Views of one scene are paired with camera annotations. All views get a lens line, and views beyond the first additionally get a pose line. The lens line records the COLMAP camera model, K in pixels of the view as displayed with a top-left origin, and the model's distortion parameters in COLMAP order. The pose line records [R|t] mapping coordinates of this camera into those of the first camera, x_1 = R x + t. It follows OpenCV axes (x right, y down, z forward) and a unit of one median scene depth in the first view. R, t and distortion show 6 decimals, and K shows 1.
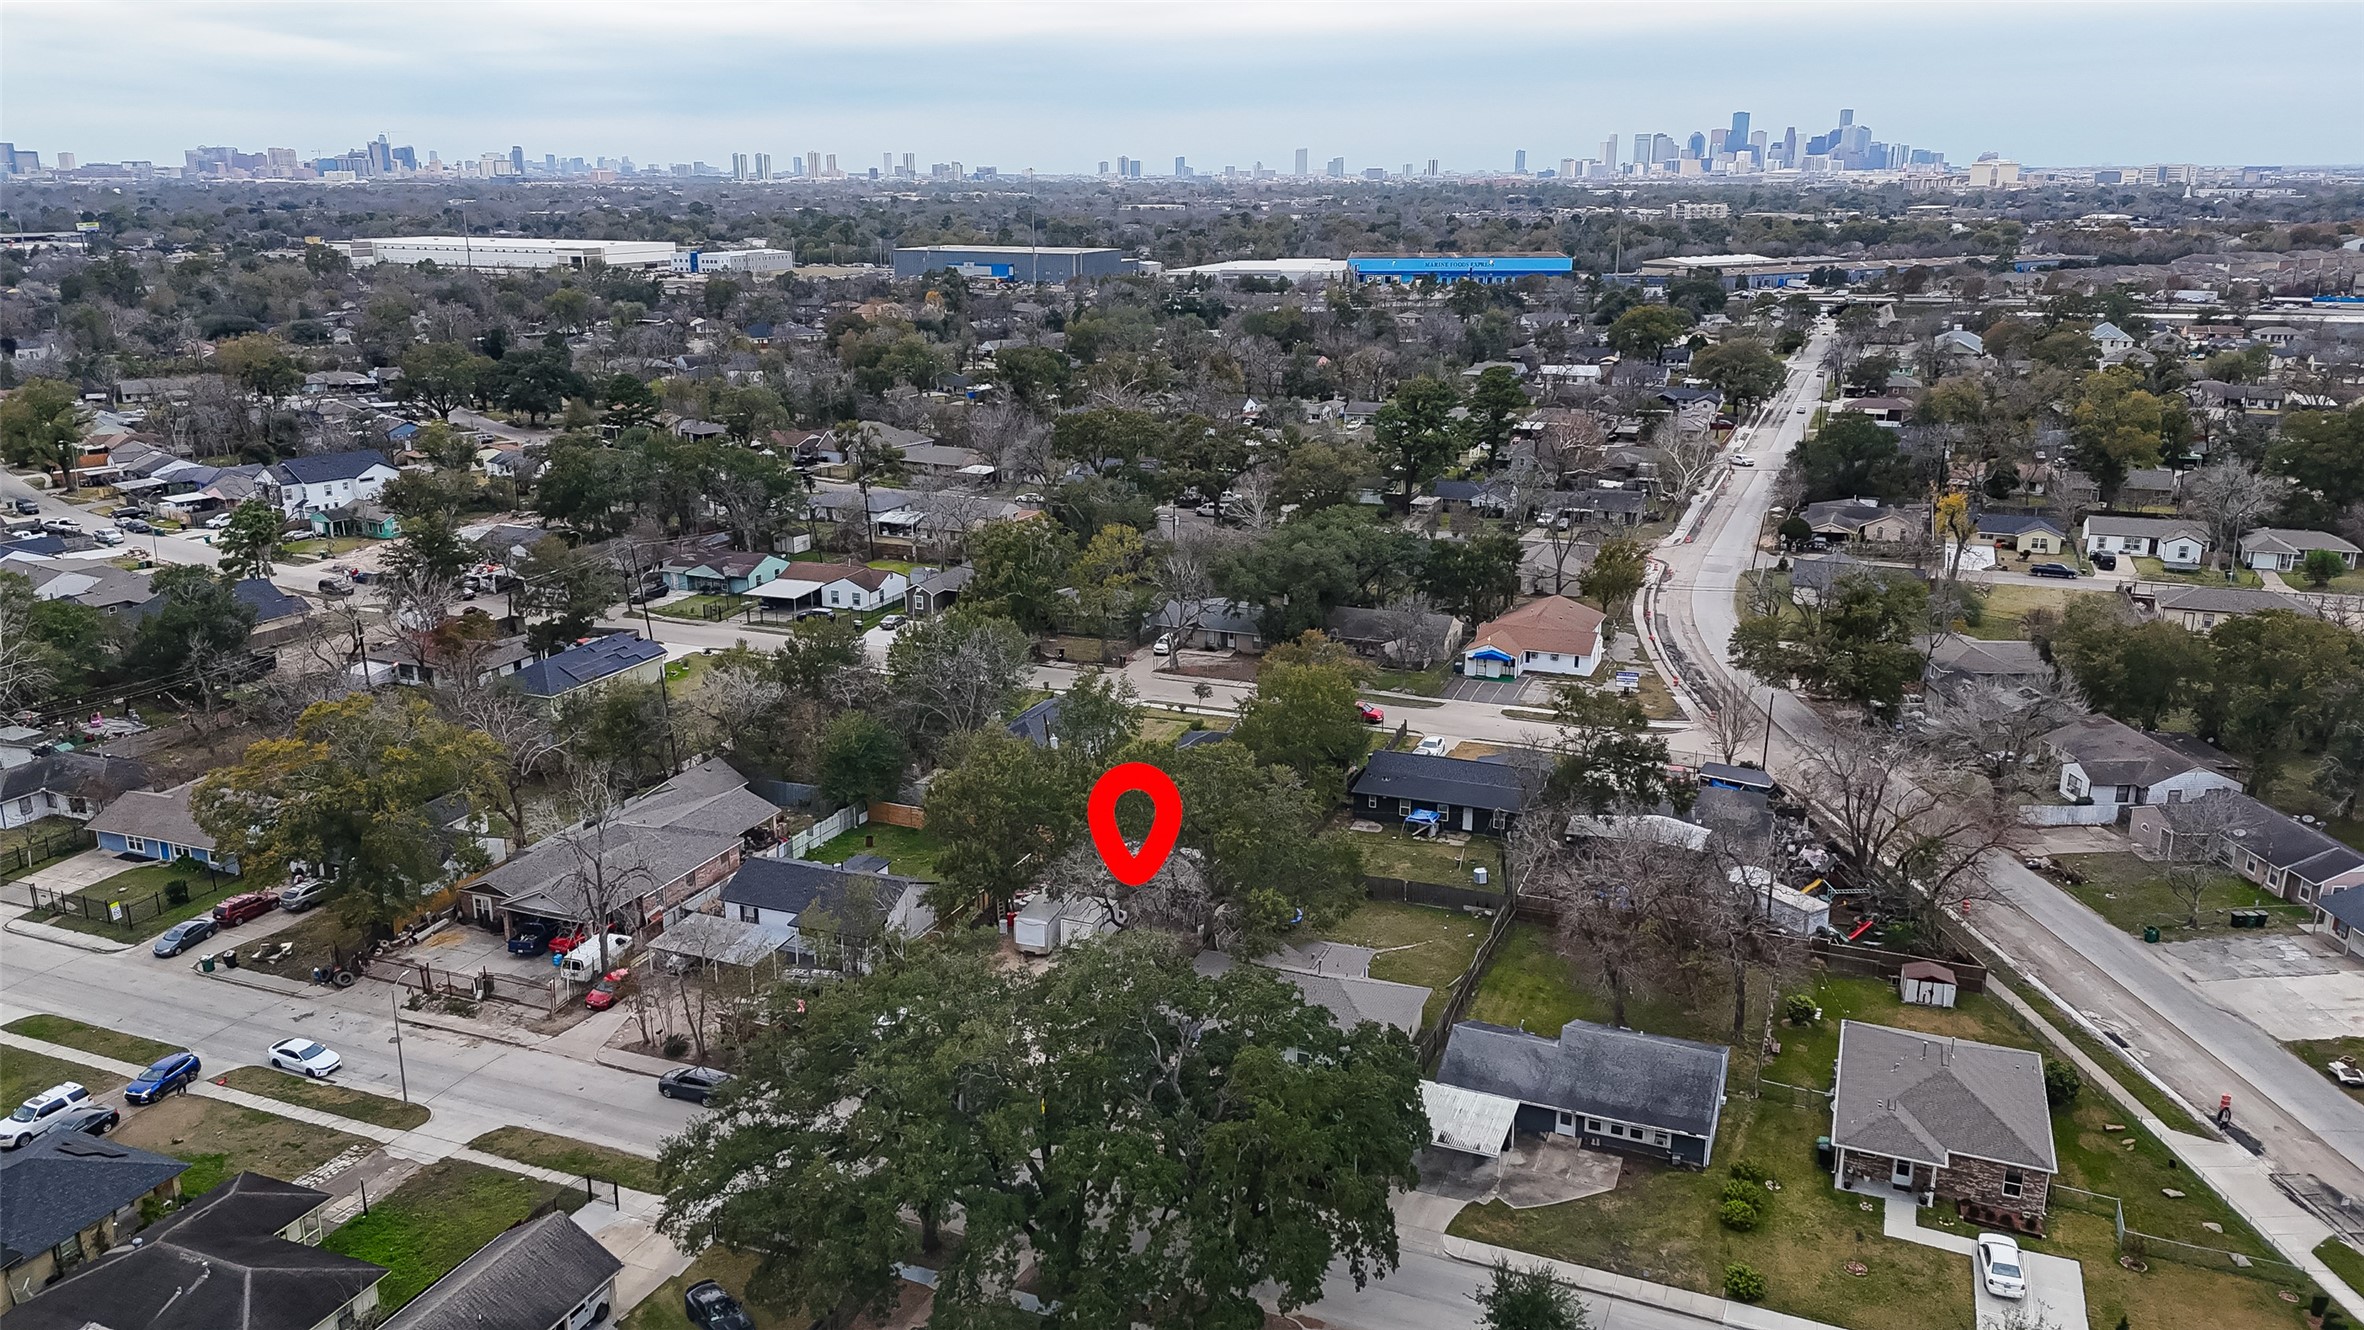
lens RADIAL K [[1725.6, 0, 1178.9], [0, 1725.6, 679.9], [0, 0, 1]] dist [0.090421, -0.089967]
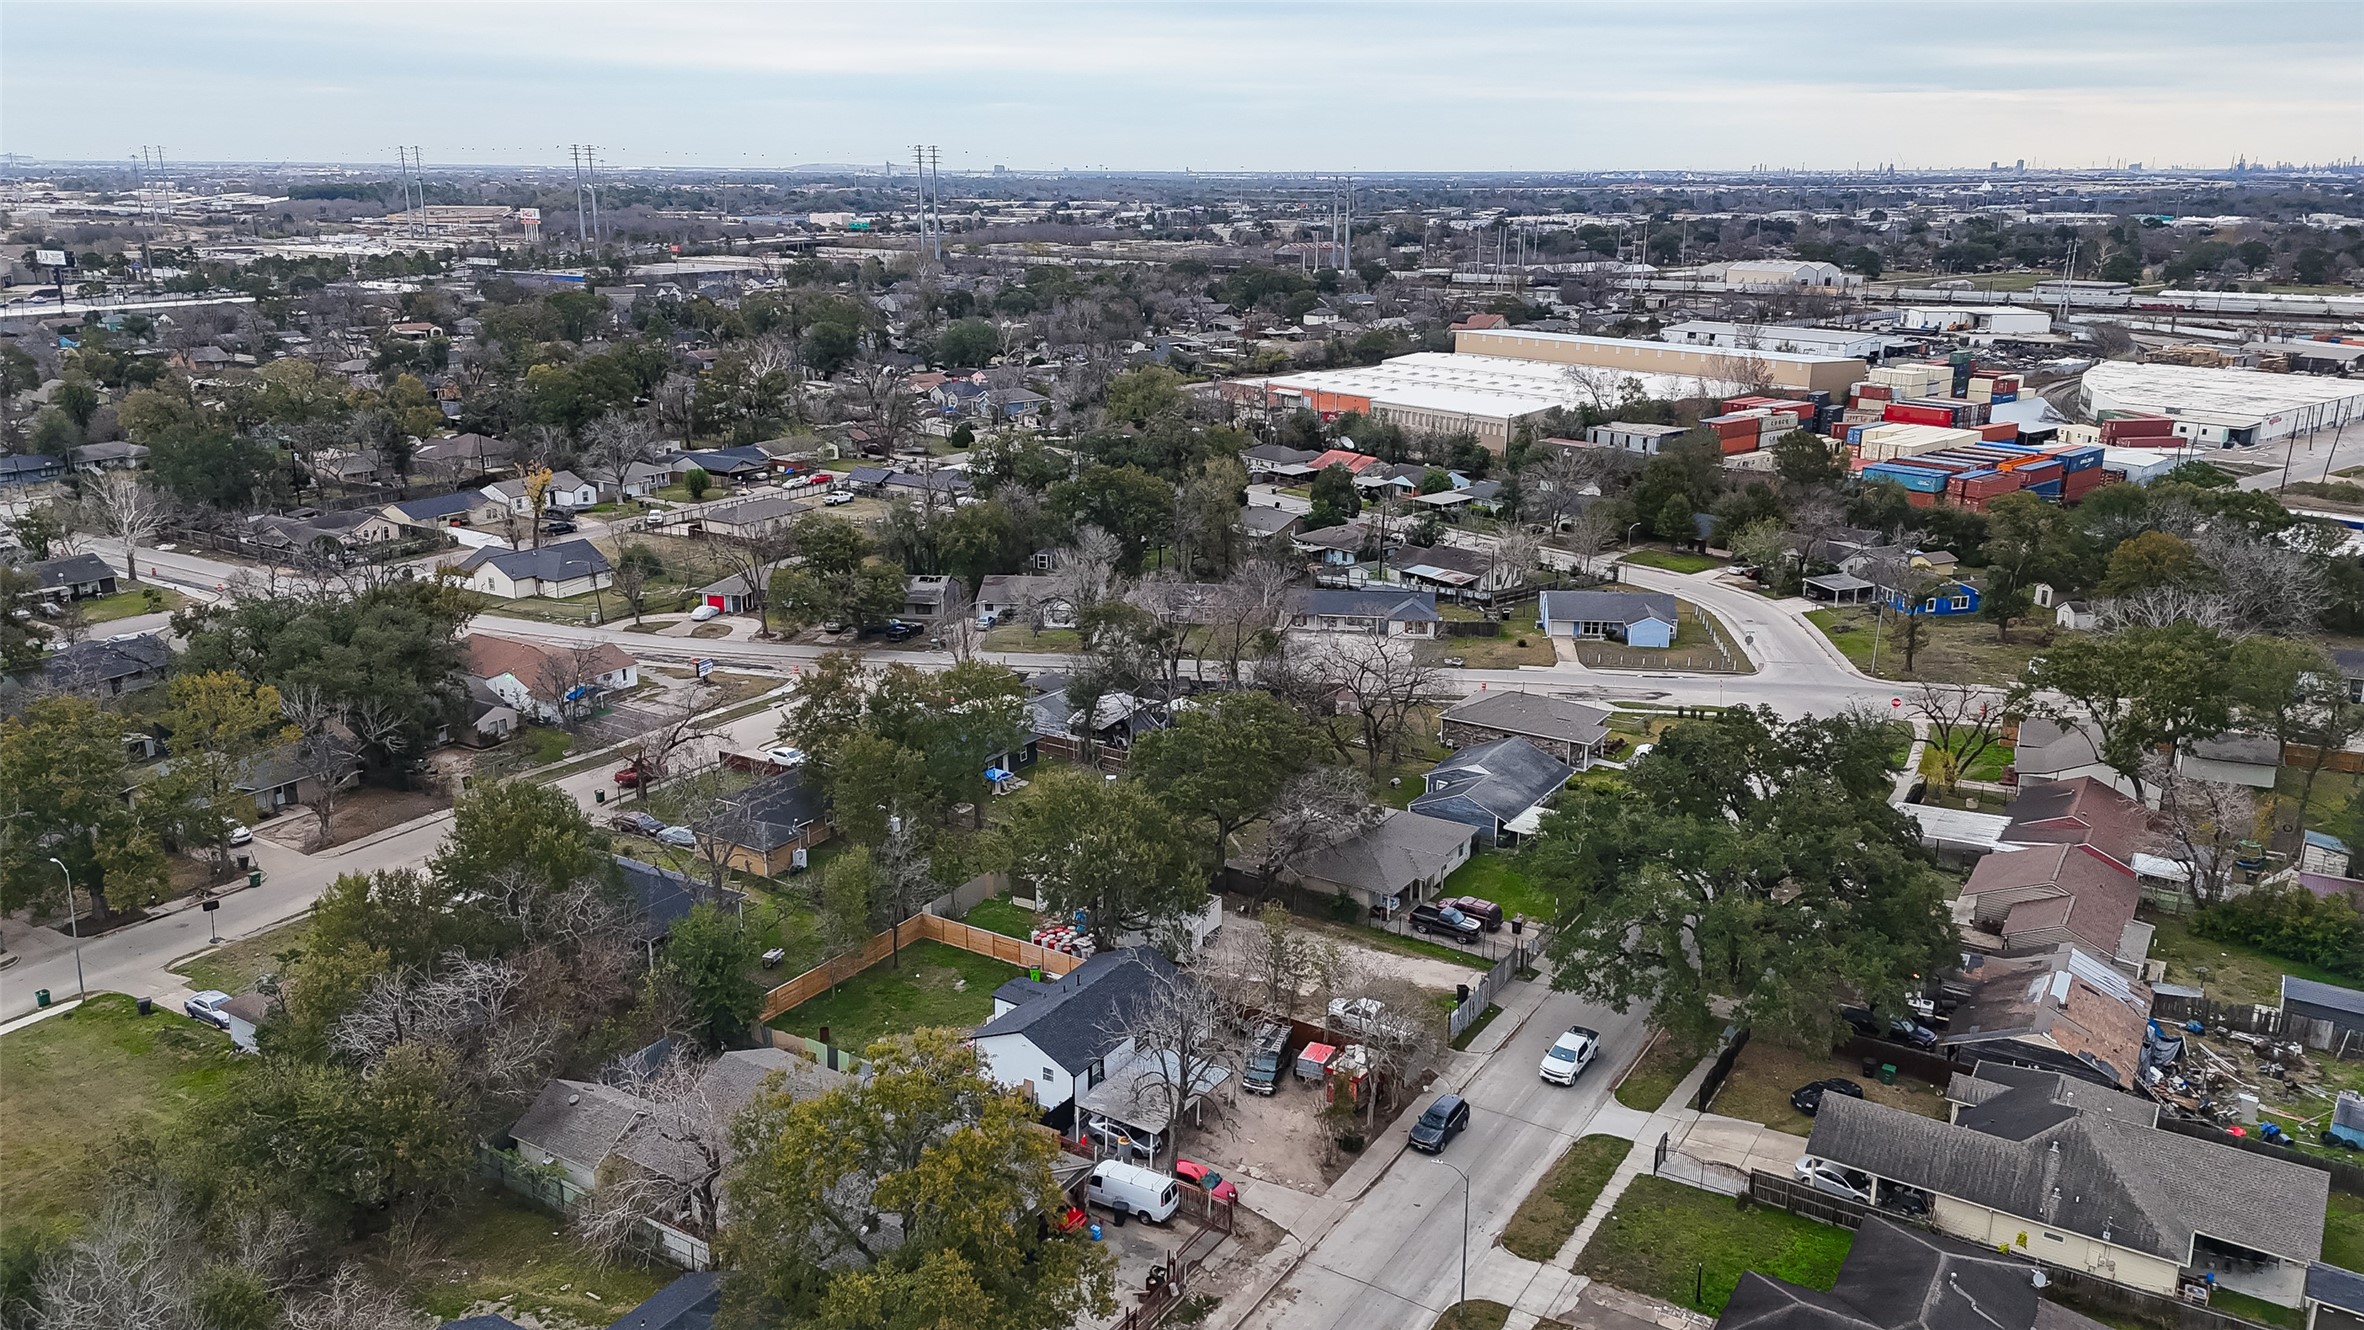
lens RADIAL K [[1725.6, 0, 1178.9], [0, 1725.6, 679.9], [0, 0, 1]] dist [0.090421, -0.089967]
pose [[0.177375, -0.276811, 0.944412, -0.889751], [0.273643, 0.935658, 0.222851, -0.195522], [-0.945334, 0.218904, 0.241710, 0.663350]]
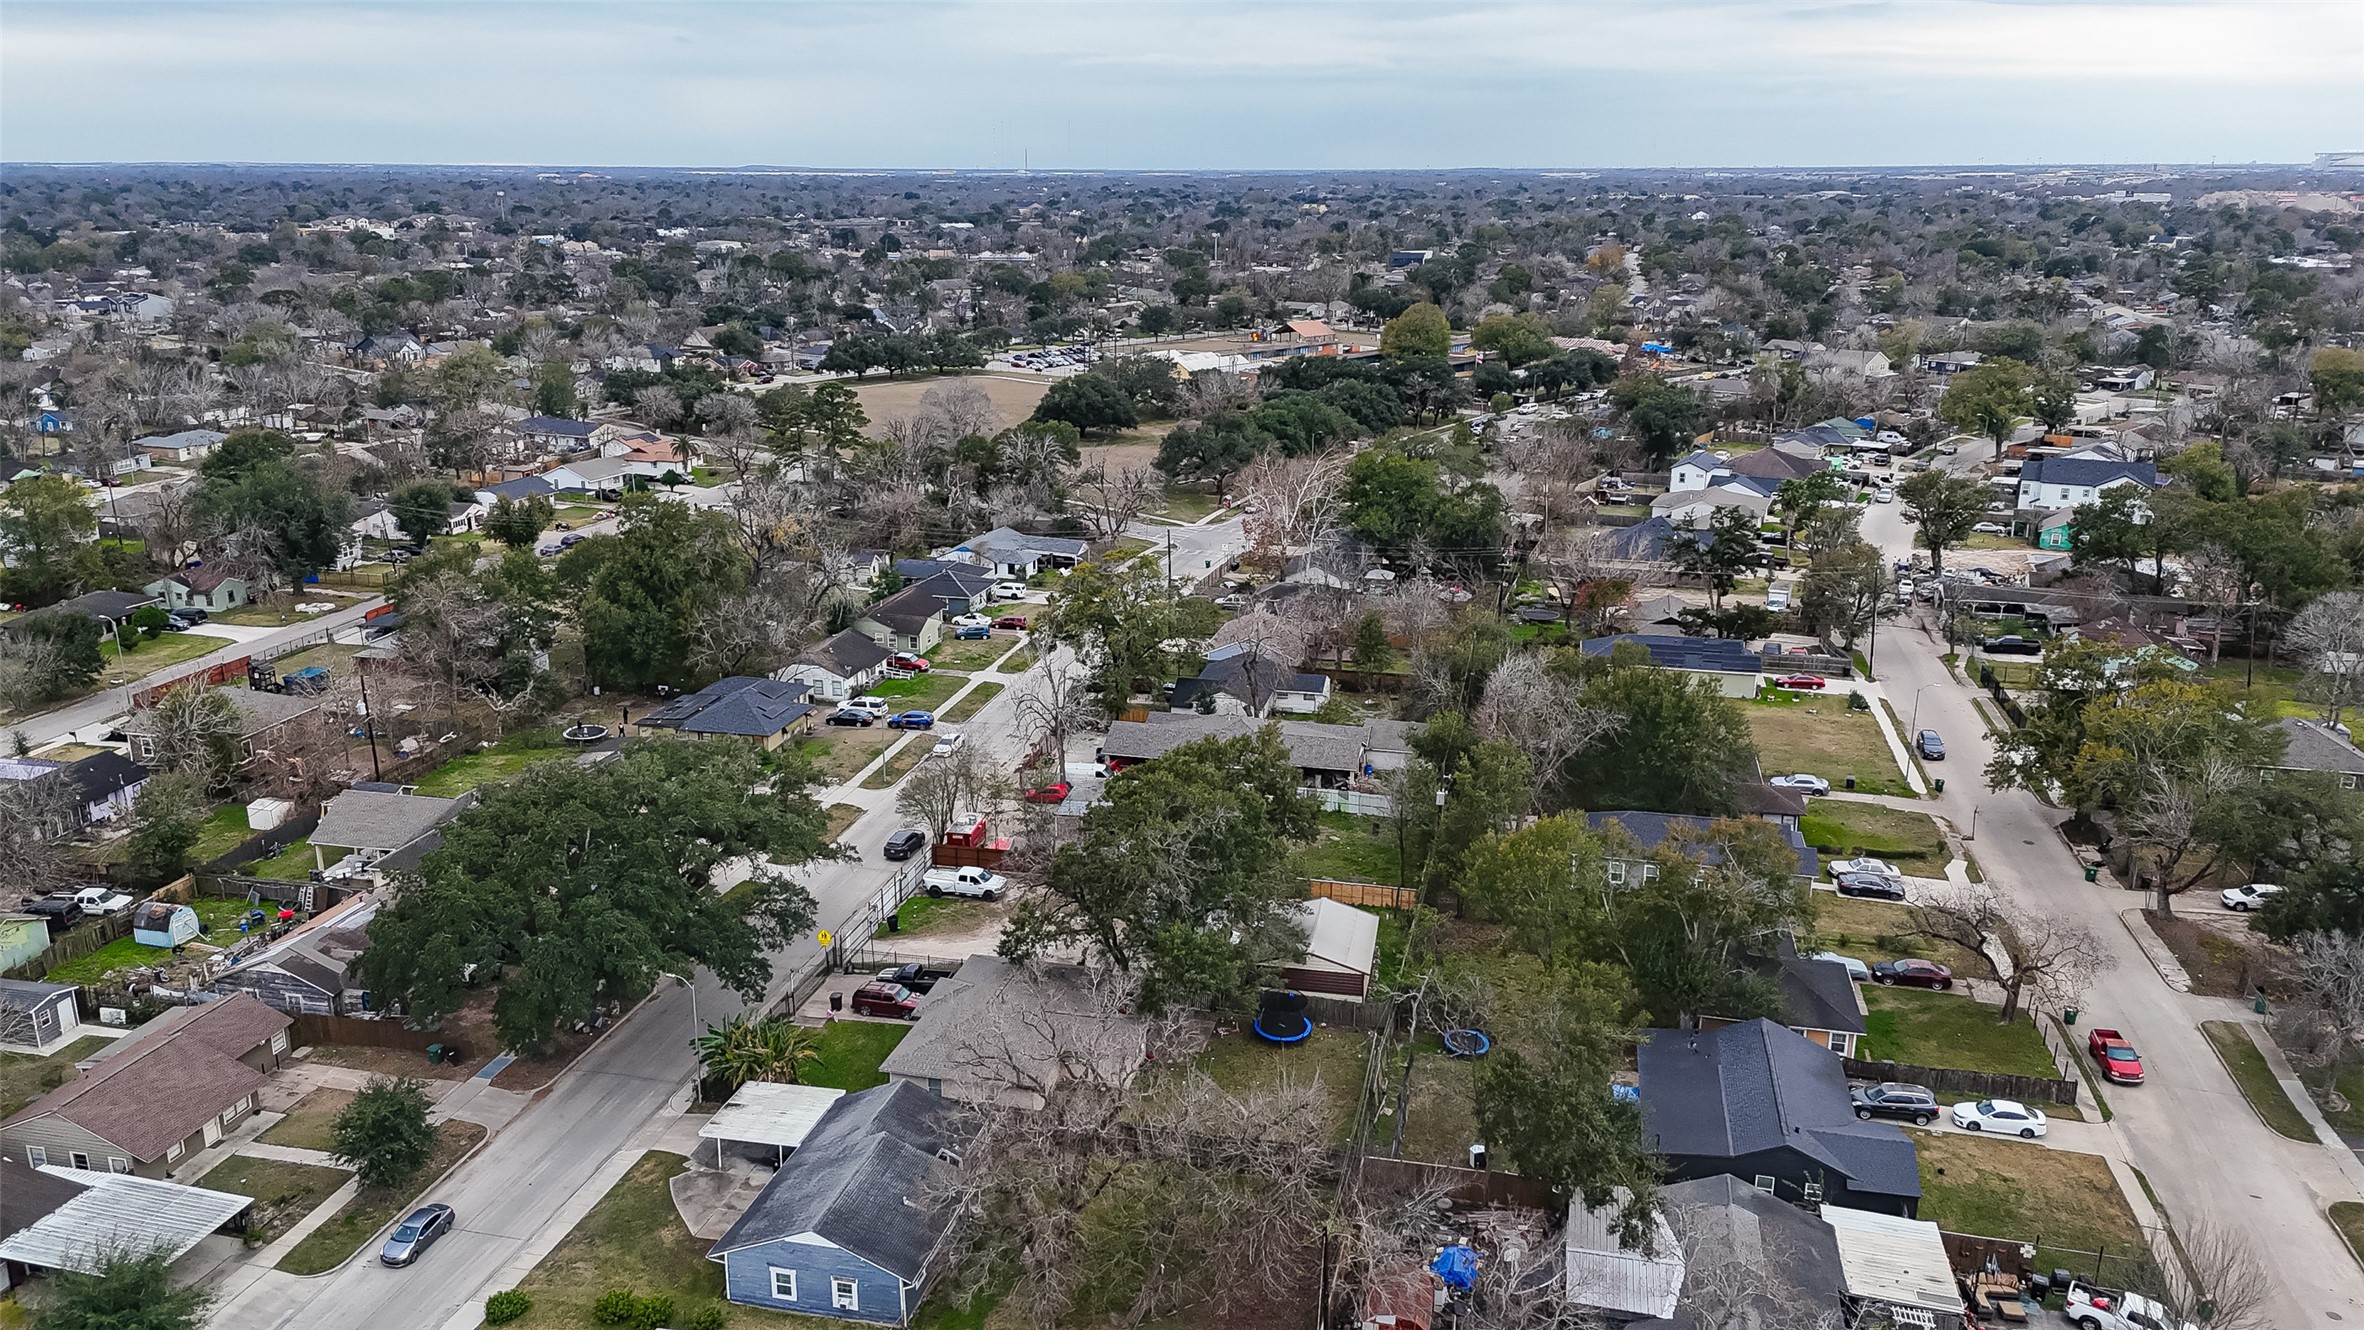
lens RADIAL K [[1725.6, 0, 1178.9], [0, 1725.6, 679.9], [0, 0, 1]] dist [0.090421, -0.089967]
pose [[0.158811, 0.282613, -0.945996, 0.777933], [-0.278909, 0.931972, 0.231601, -0.201096], [0.947095, 0.227066, 0.226830, 0.676925]]
